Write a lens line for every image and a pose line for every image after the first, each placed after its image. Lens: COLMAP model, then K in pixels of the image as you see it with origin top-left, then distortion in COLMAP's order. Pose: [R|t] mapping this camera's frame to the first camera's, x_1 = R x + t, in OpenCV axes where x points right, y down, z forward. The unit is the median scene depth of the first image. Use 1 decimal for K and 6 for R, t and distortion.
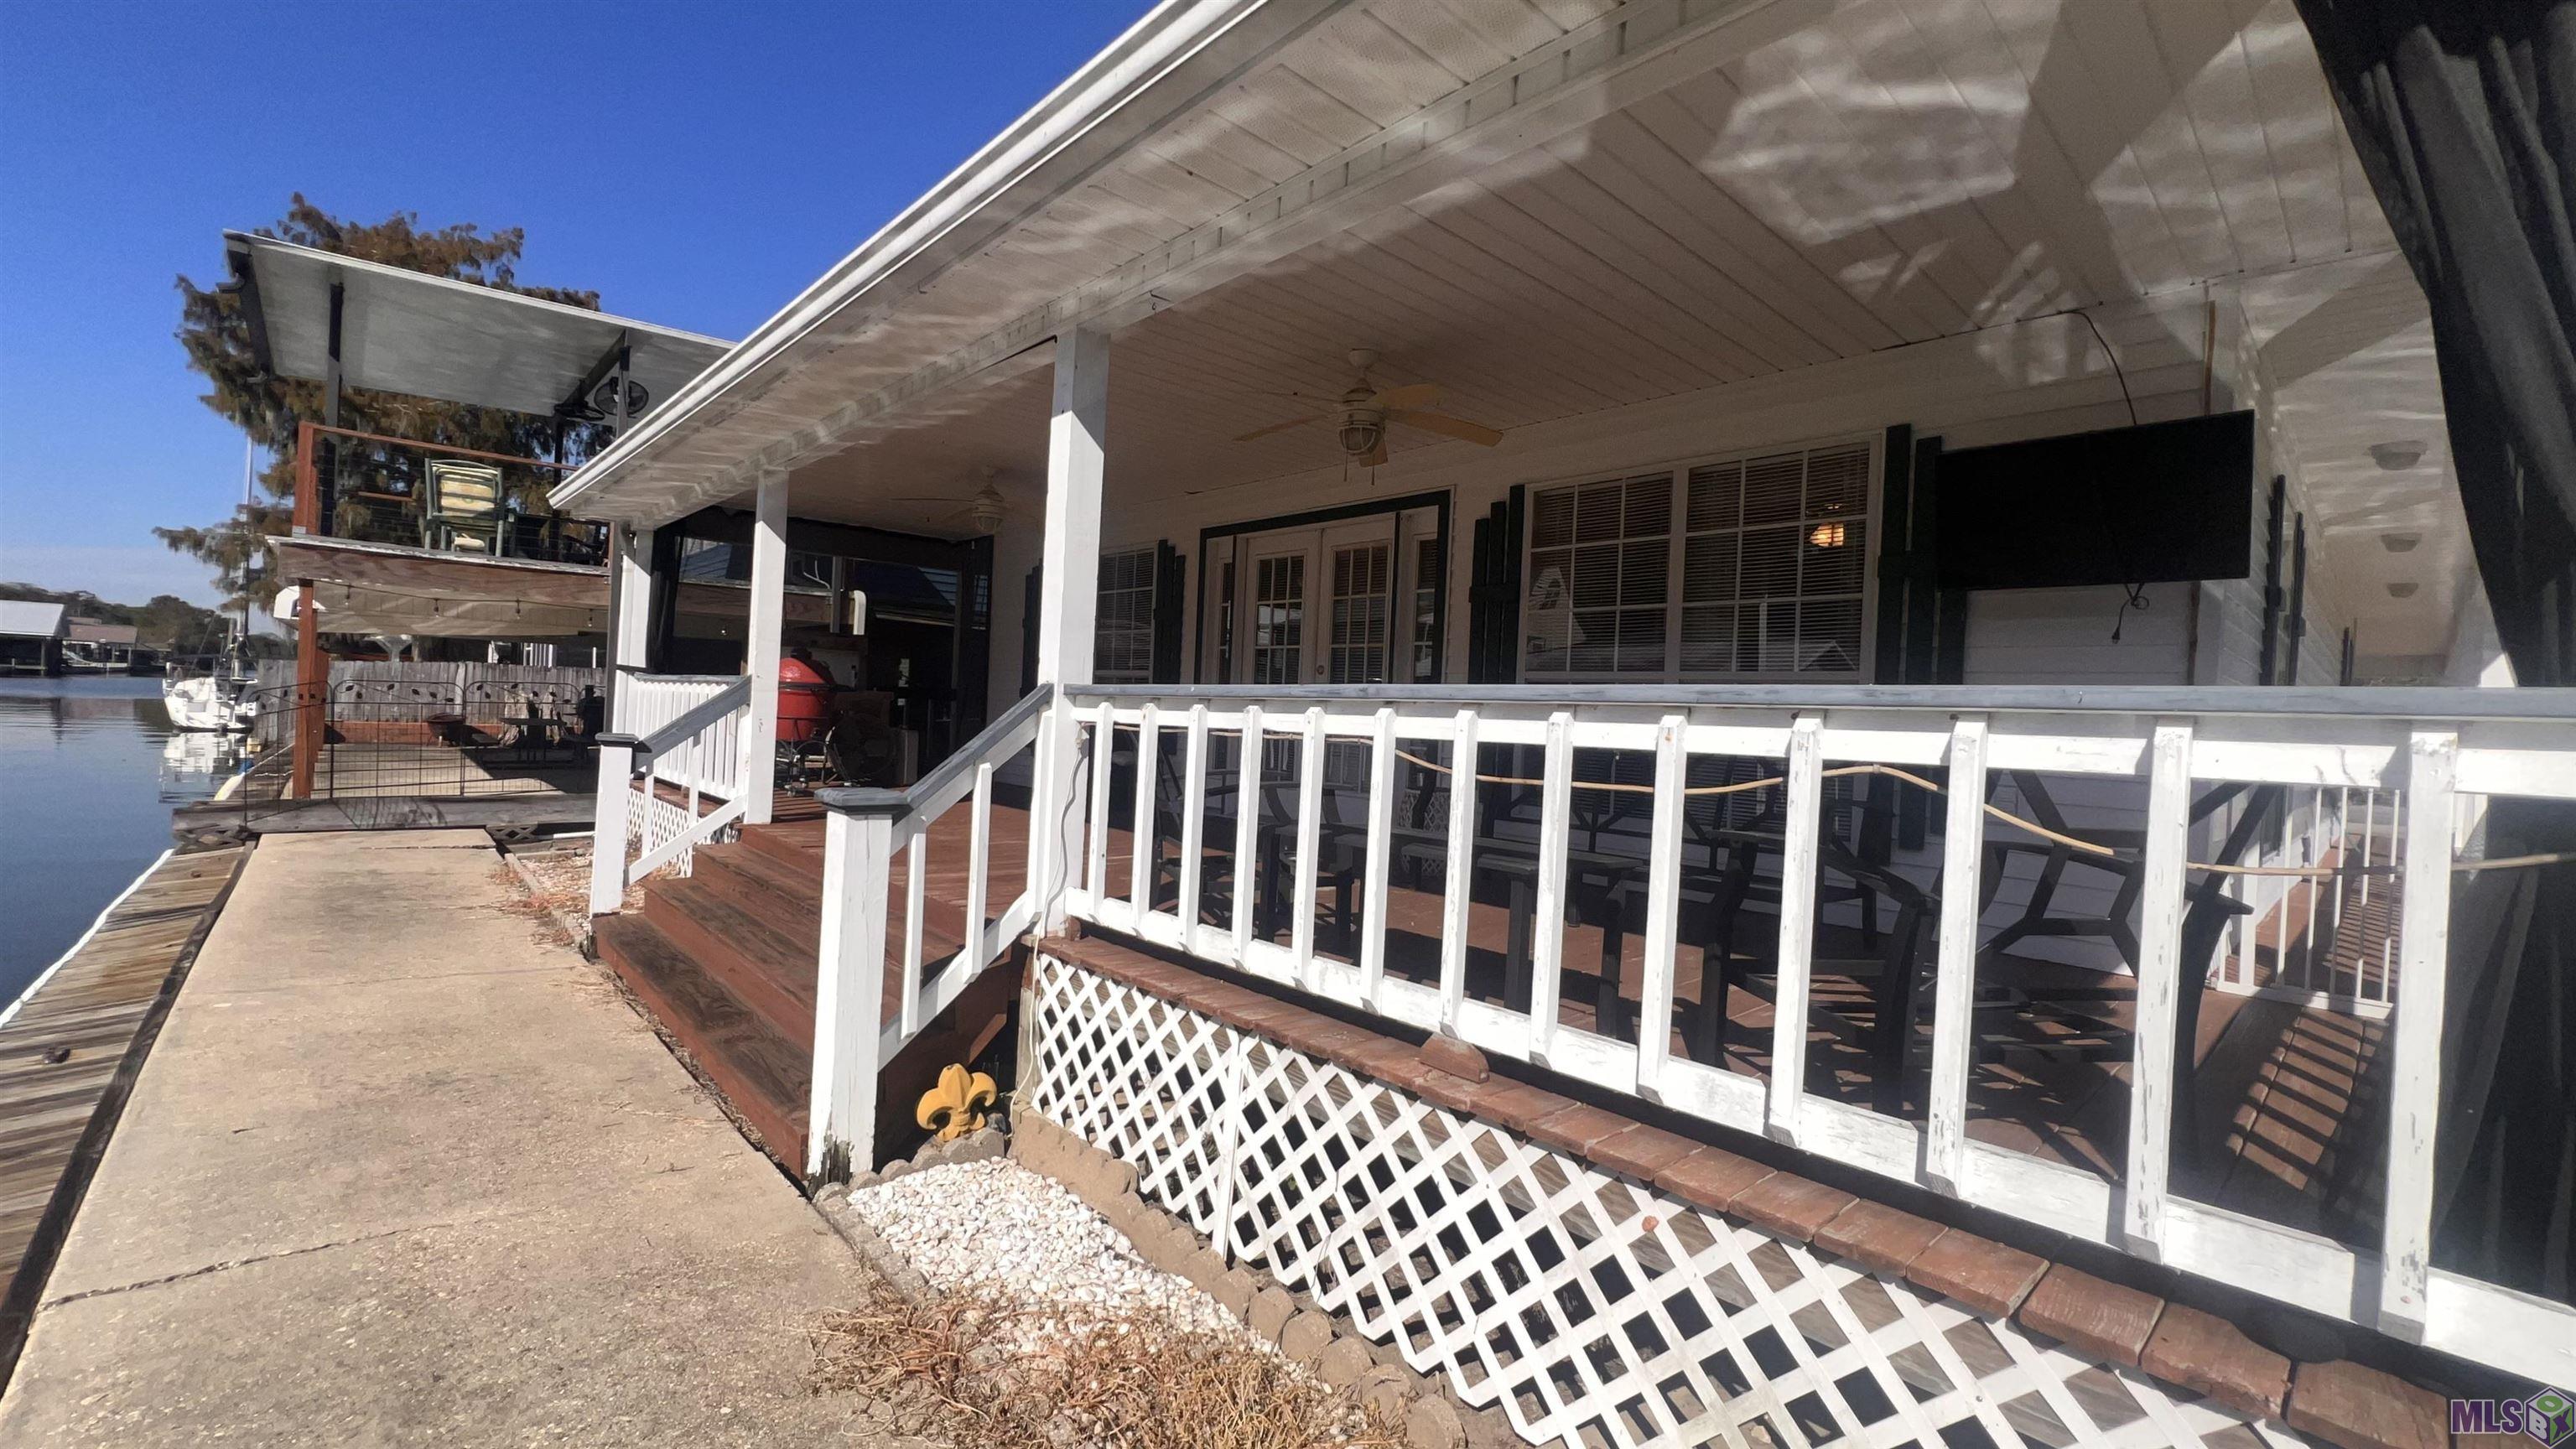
lens RADIAL K [[1034.6, 0, 1278.3], [0, 1034.6, 723.2], [0, 0, 1]] dist [-0.002715, 0.000660]
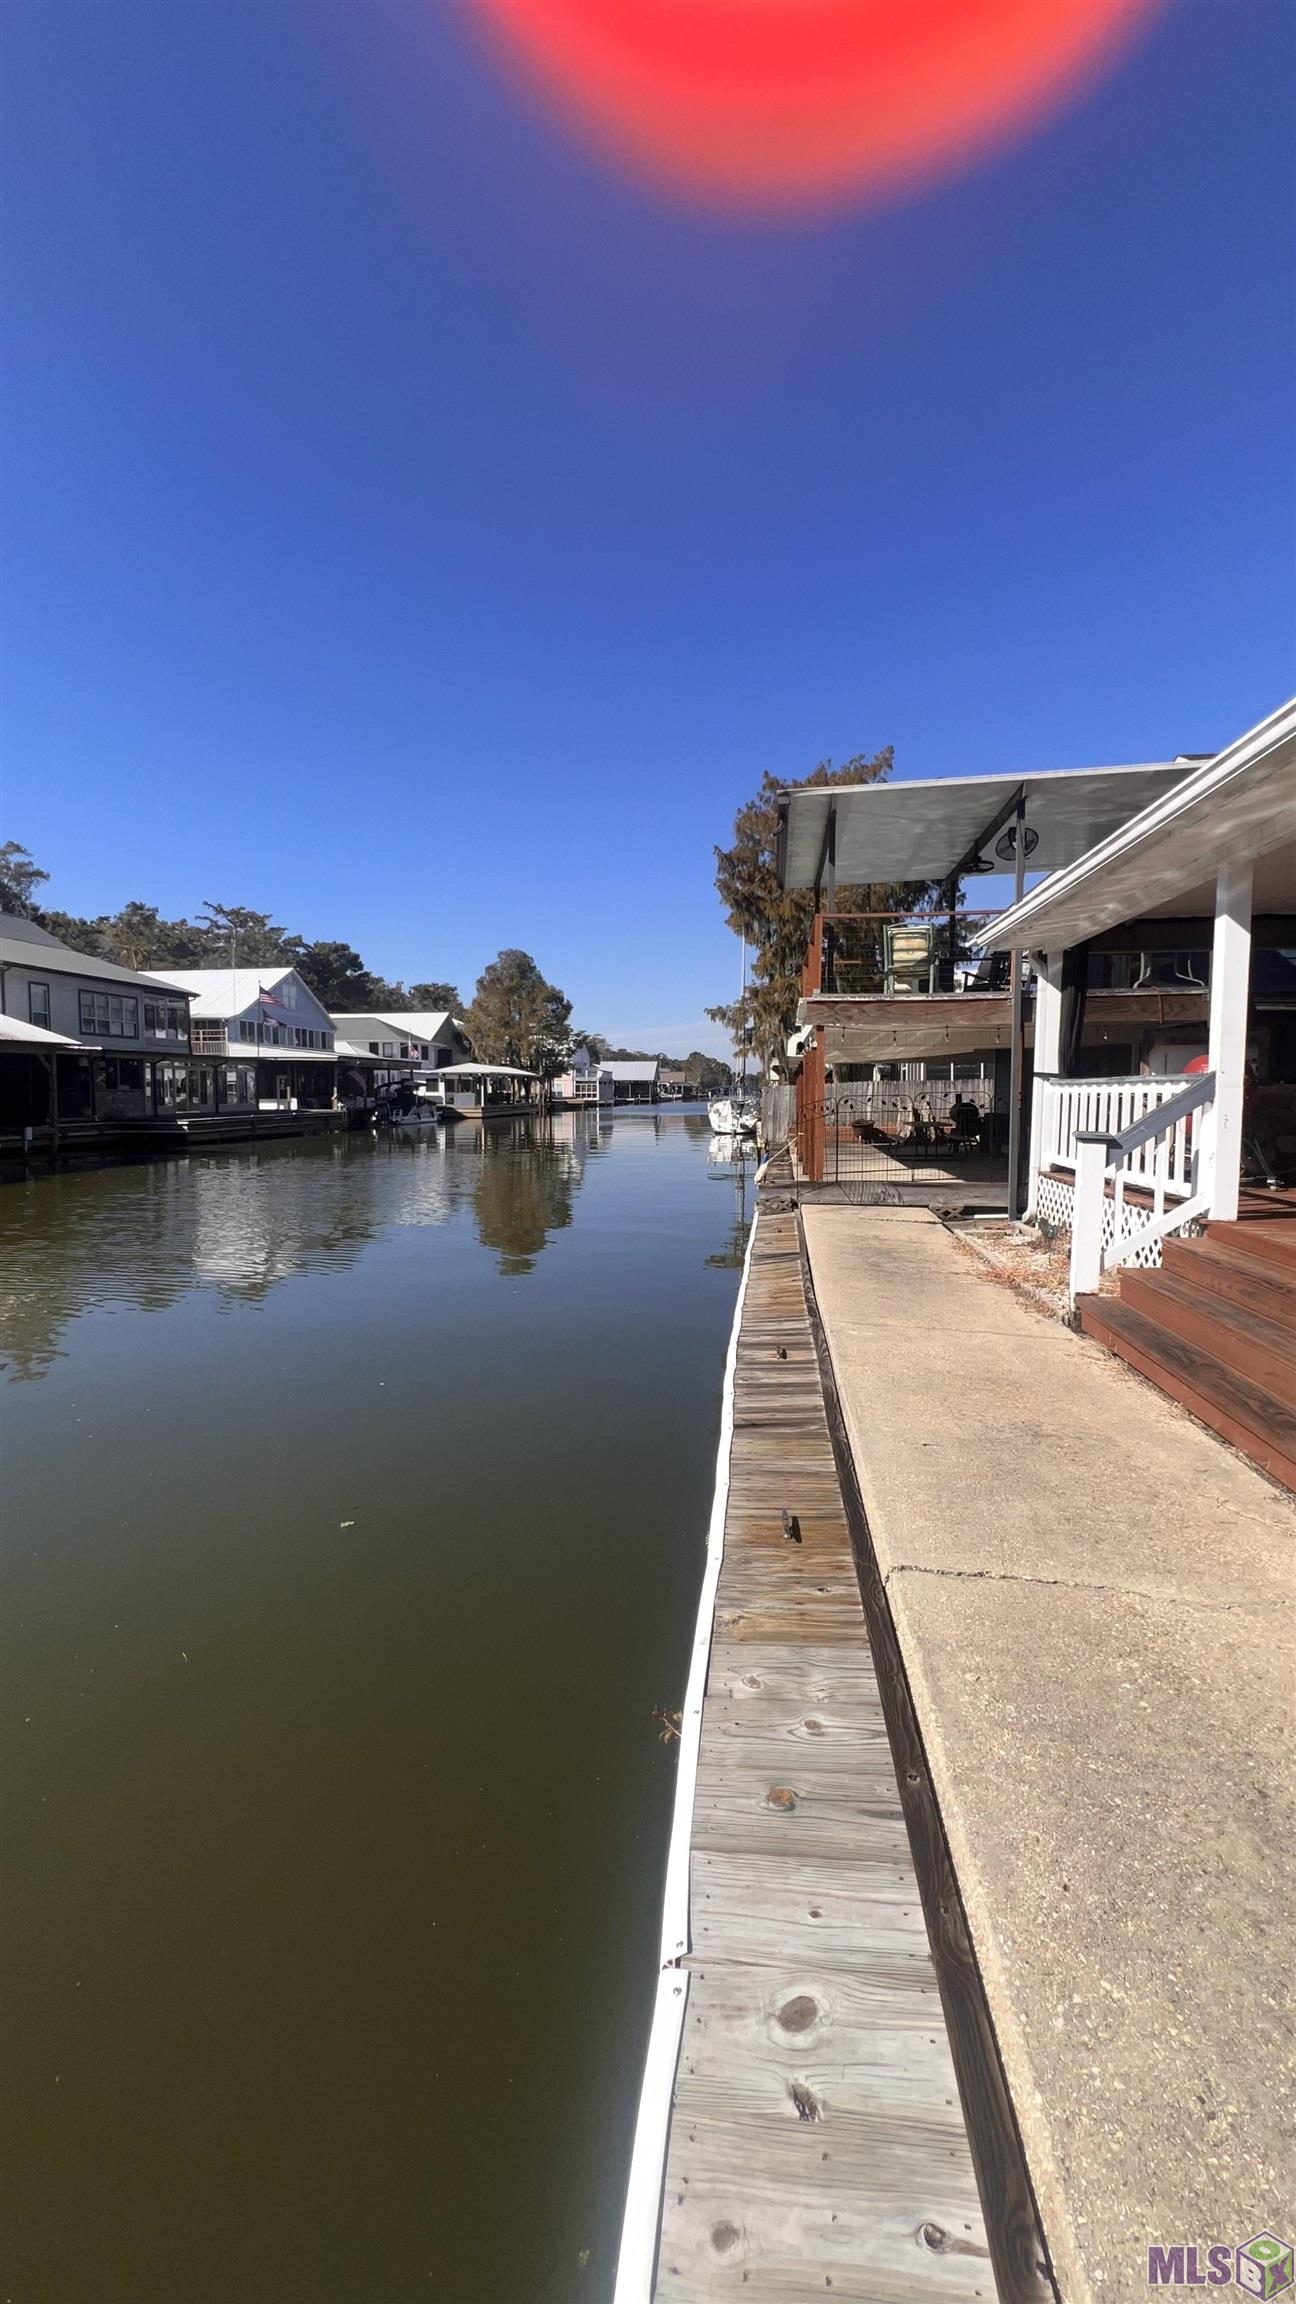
lens RADIAL K [[925.3, 0, 653.4], [0, 925.3, 1158.5], [0, 0, 1]] dist [-0.002715, 0.000660]
pose [[0.644093, 0.009302, -0.764890, -0.111190], [0.021104, 0.999329, 0.029925, -0.000490], [0.764656, -0.035417, 0.643465, 0.004825]]
